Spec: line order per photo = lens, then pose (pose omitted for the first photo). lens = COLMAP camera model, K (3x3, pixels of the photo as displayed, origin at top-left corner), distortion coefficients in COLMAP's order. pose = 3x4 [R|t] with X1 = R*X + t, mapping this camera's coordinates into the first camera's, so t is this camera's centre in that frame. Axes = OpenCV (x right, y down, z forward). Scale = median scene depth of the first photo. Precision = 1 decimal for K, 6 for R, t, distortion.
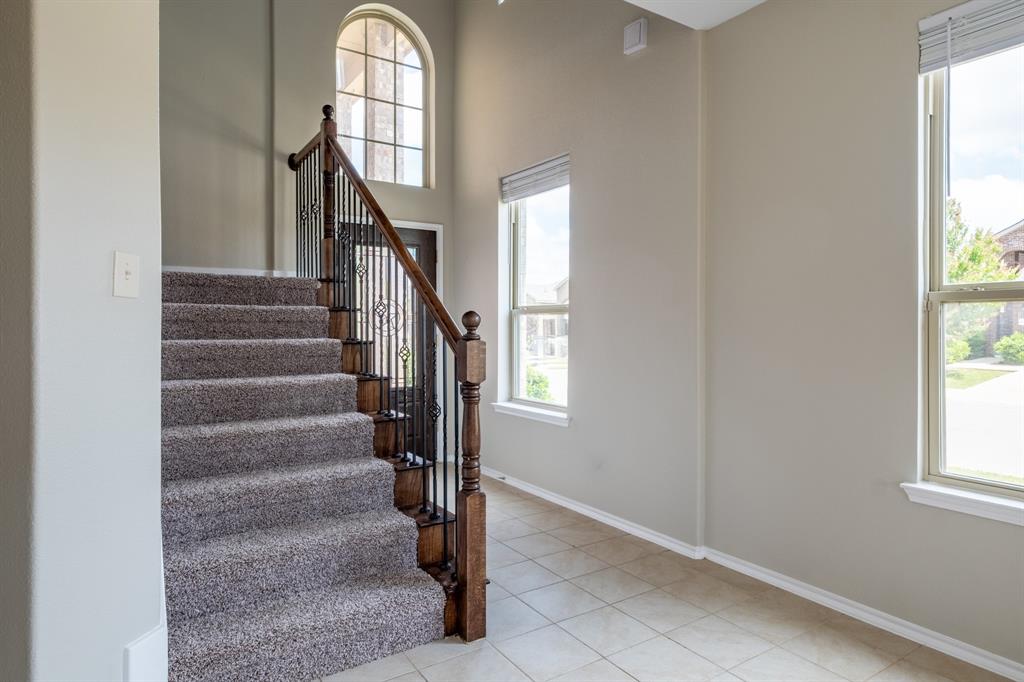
lens RADIAL K [[611.2, 0, 513.6], [0, 611.2, 333.5], [0, 0, 1]] dist [-0.003582, 0.000222]
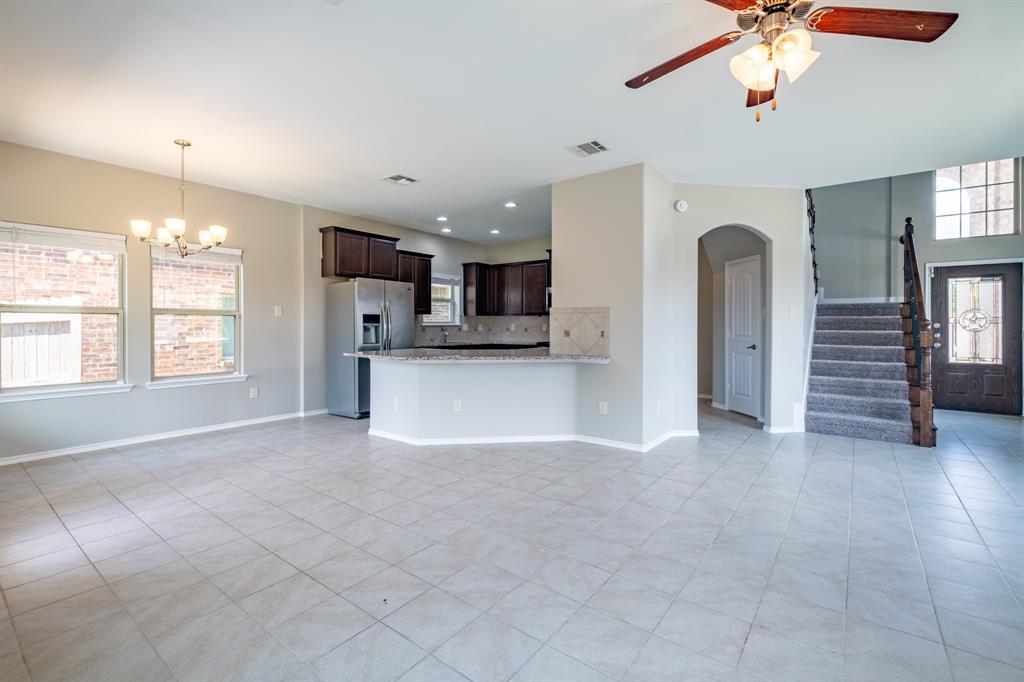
lens RADIAL K [[455.1, 0, 513.6], [0, 455.1, 326.4], [0, 0, 1]] dist [0.003913, -0.004327]
pose [[0.347129, 0.001363, -0.937817, 0.718091], [-0.012181, 0.999921, -0.003056, 0.013258], [0.937738, 0.012484, 0.347118, -0.825714]]
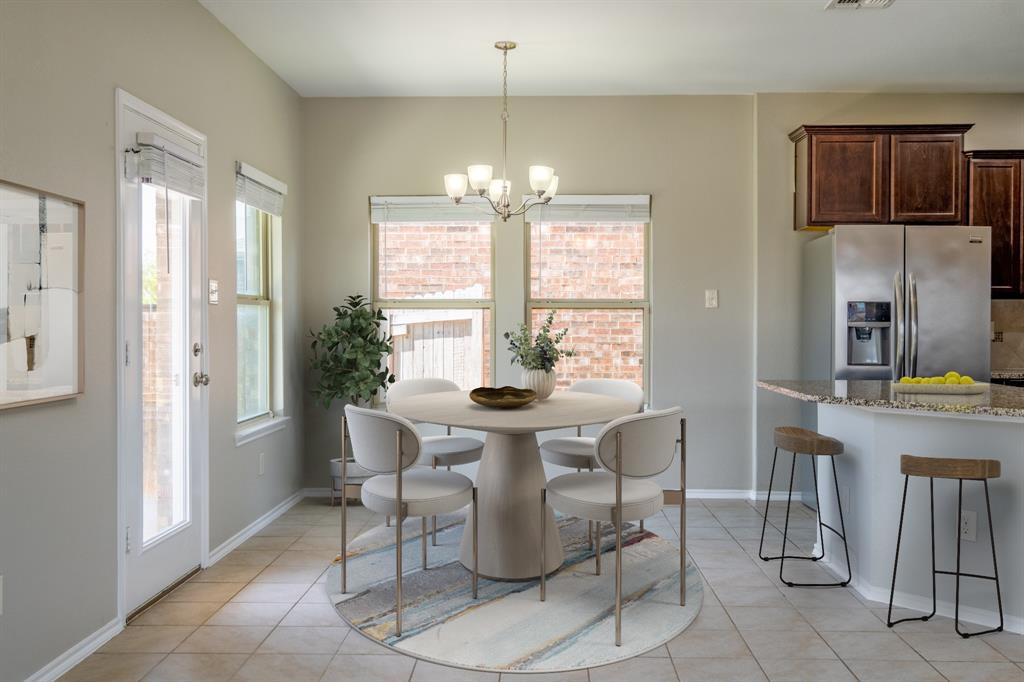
lens RADIAL K [[924.3, 0, 515.8], [0, 924.3, 334.3], [0, 0, 1]] dist [0.014326, 0.003438]
pose [[-0.559603, 0.005097, -0.828745, 0.622113], [-0.013939, 0.999782, 0.015561, 0.009496], [0.828644, 0.020259, -0.559410, -0.406916]]
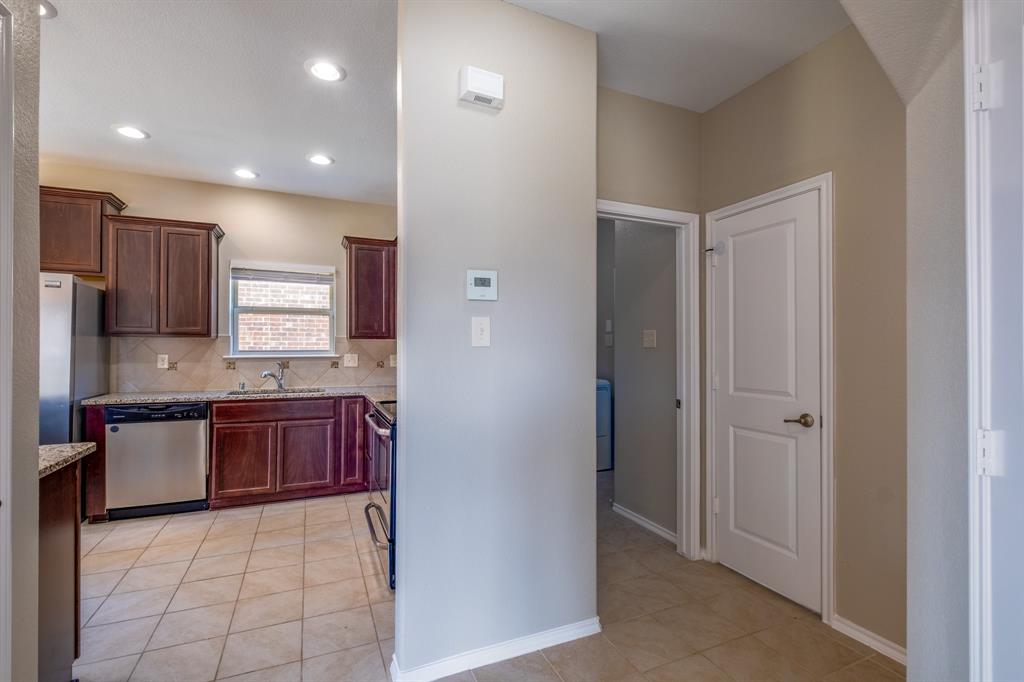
lens RADIAL K [[455.1, 0, 526.3], [0, 455.1, 344.8], [0, 0, 1]] dist [0.003913, -0.004327]
pose [[-0.133271, -0.011046, -0.991018, -0.255749], [-0.012570, 0.999876, -0.009455, -0.020645], [0.991000, 0.011197, -0.133393, 0.281115]]
